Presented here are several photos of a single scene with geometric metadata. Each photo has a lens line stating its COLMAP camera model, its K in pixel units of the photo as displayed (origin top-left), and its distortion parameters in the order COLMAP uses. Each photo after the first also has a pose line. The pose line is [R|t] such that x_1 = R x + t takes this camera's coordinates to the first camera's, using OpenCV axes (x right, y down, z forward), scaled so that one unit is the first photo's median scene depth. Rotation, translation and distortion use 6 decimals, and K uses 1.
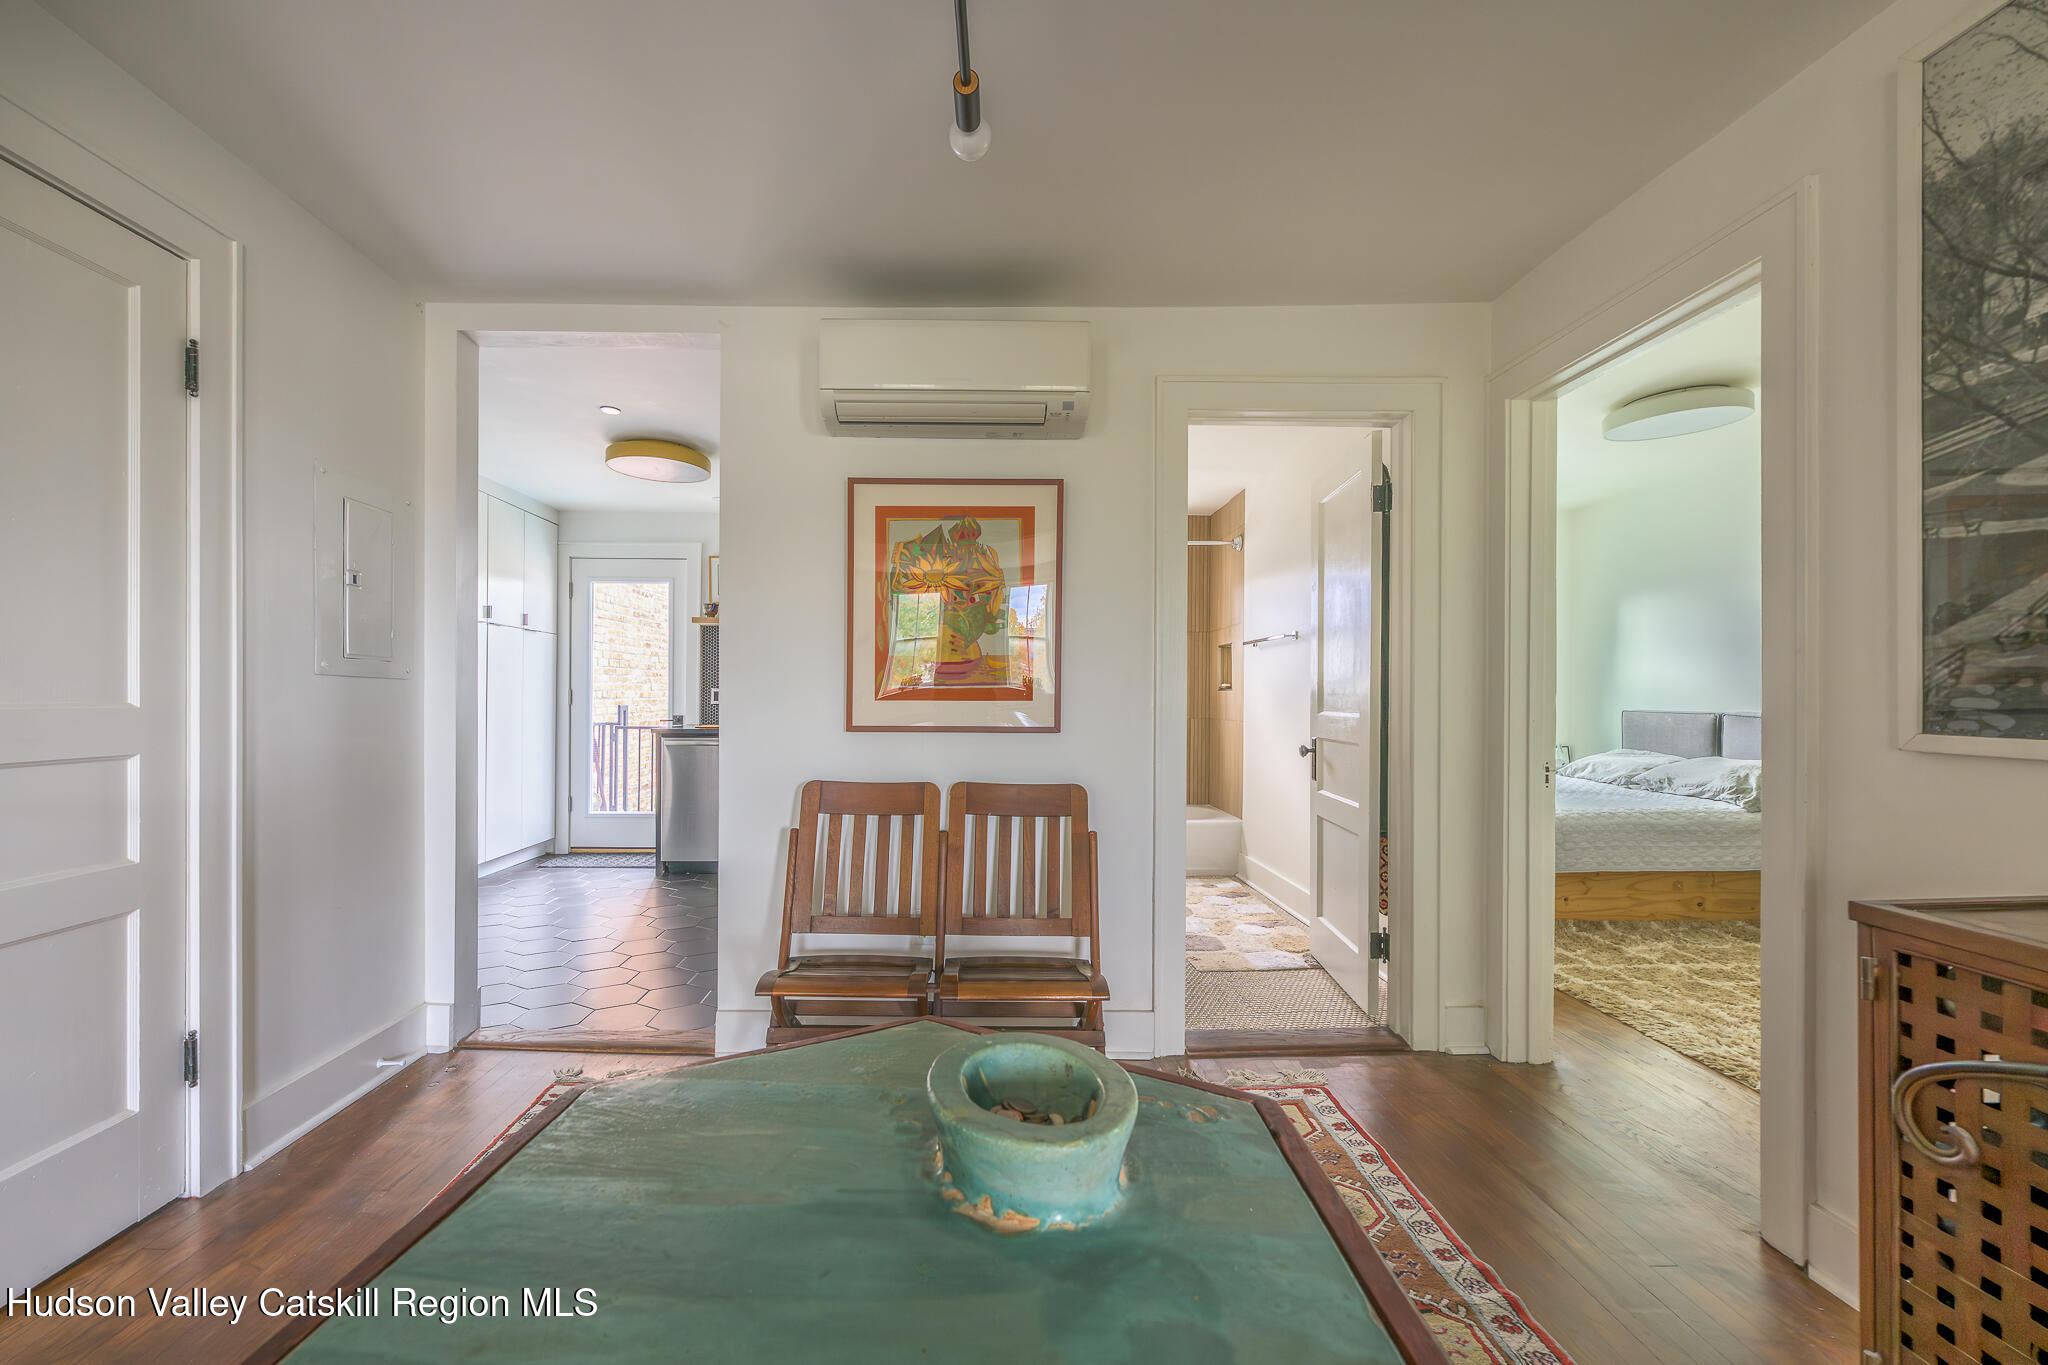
lens RADIAL K [[886.6, 0, 1020.9], [0, 886.6, 695.1], [0, 0, 1]] dist [0.000326, 0.000063]
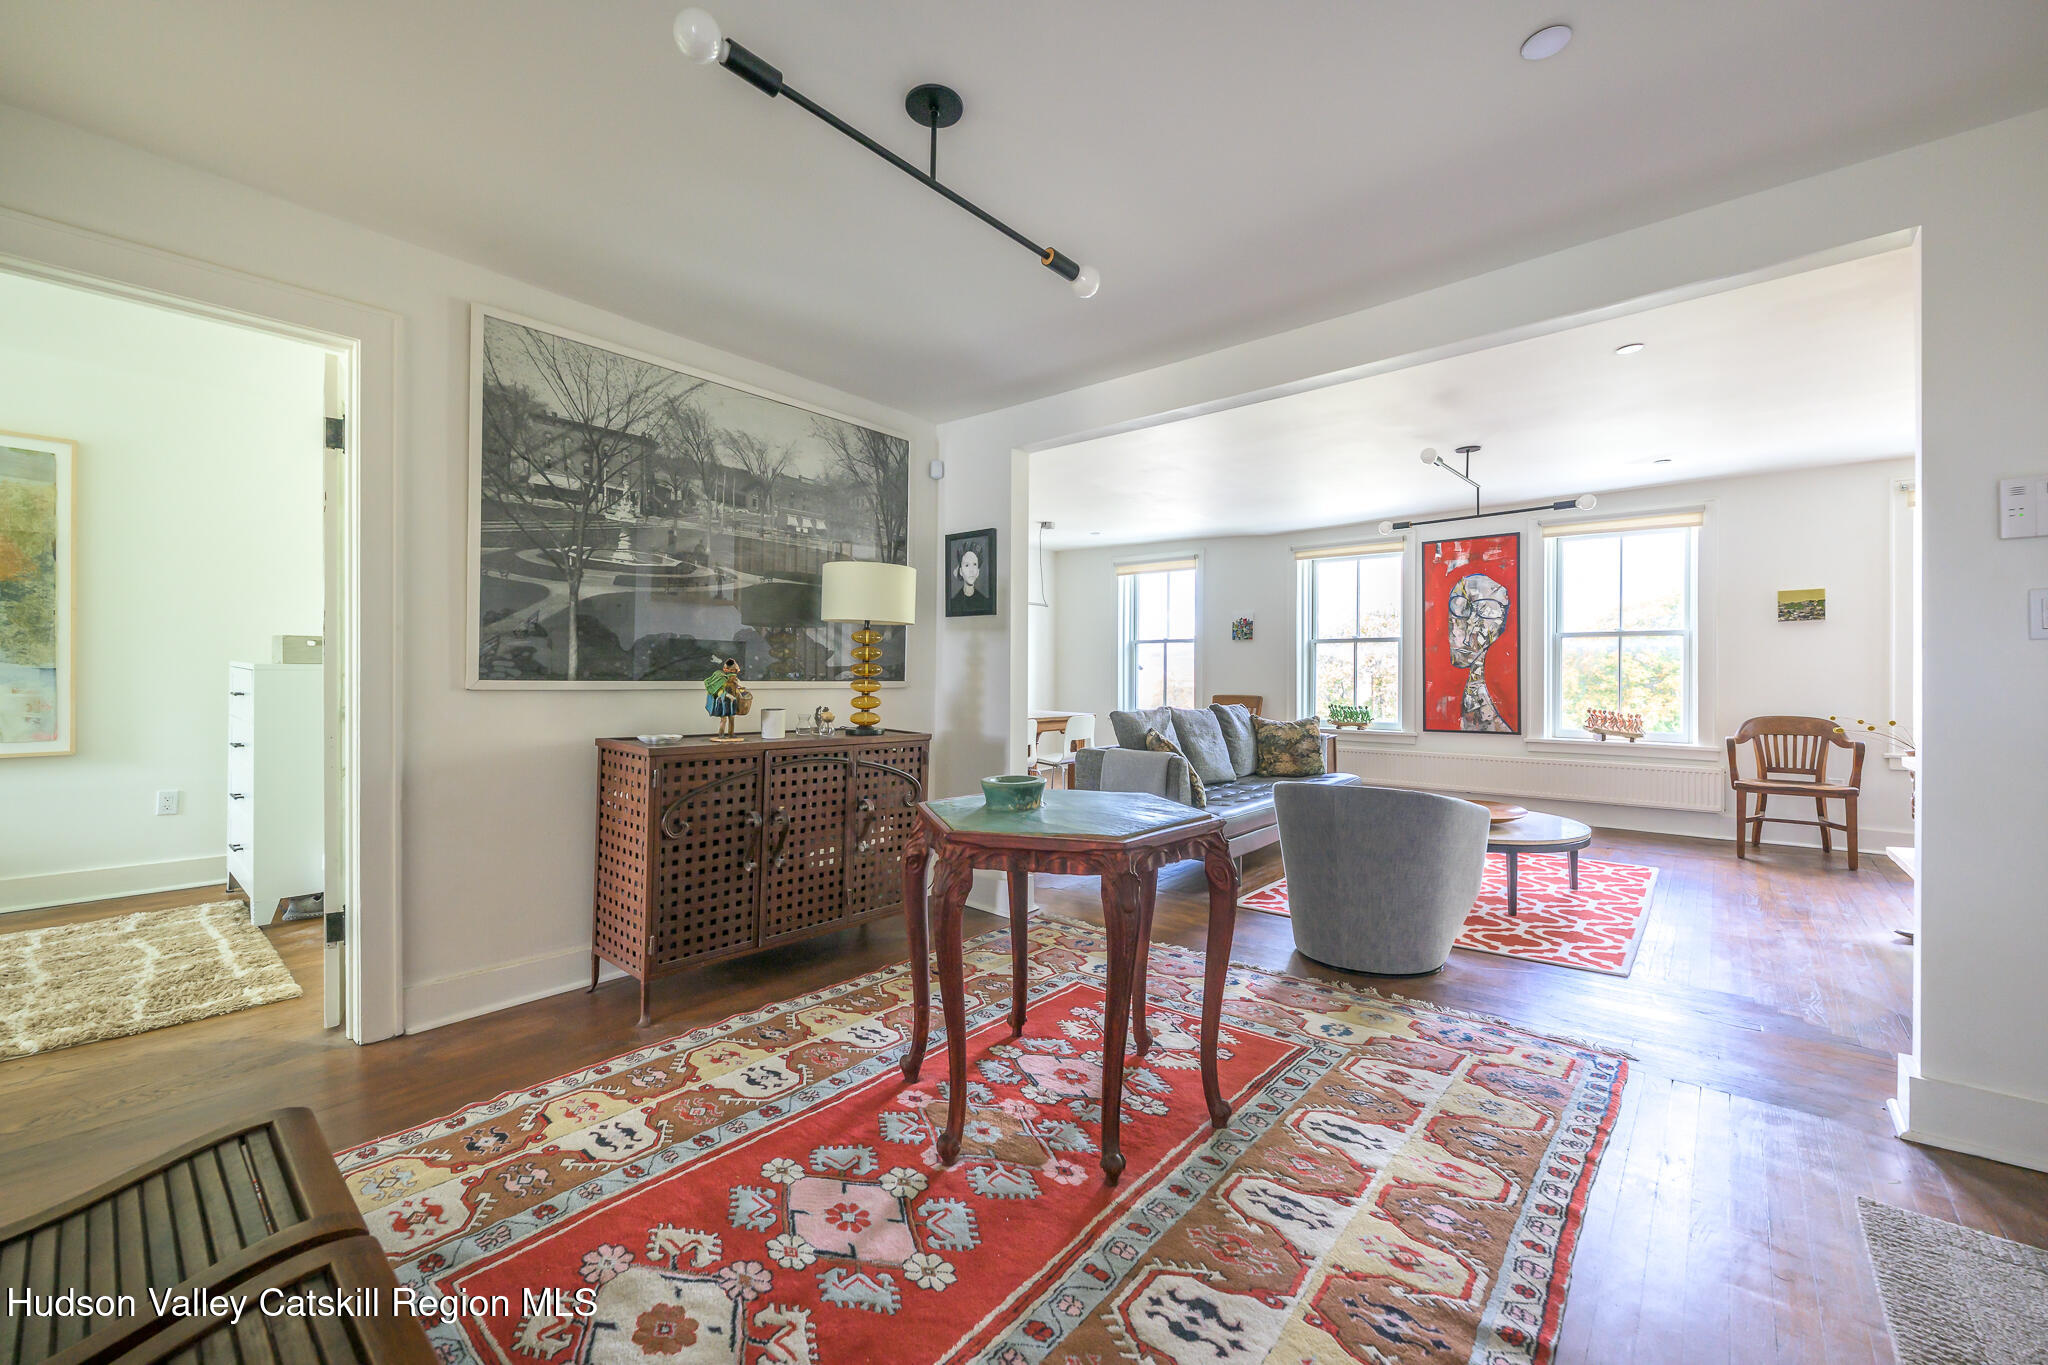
lens RADIAL K [[802.5, 0, 999.3], [0, 802.5, 676.4], [0, 0, 1]] dist [0.000220, 0.000011]
pose [[-0.733790, -0.002062, 0.679373, -0.916573], [-0.001686, 0.999998, 0.001214, 0.032858], [-0.679375, -0.000255, -0.733792, 1.516213]]
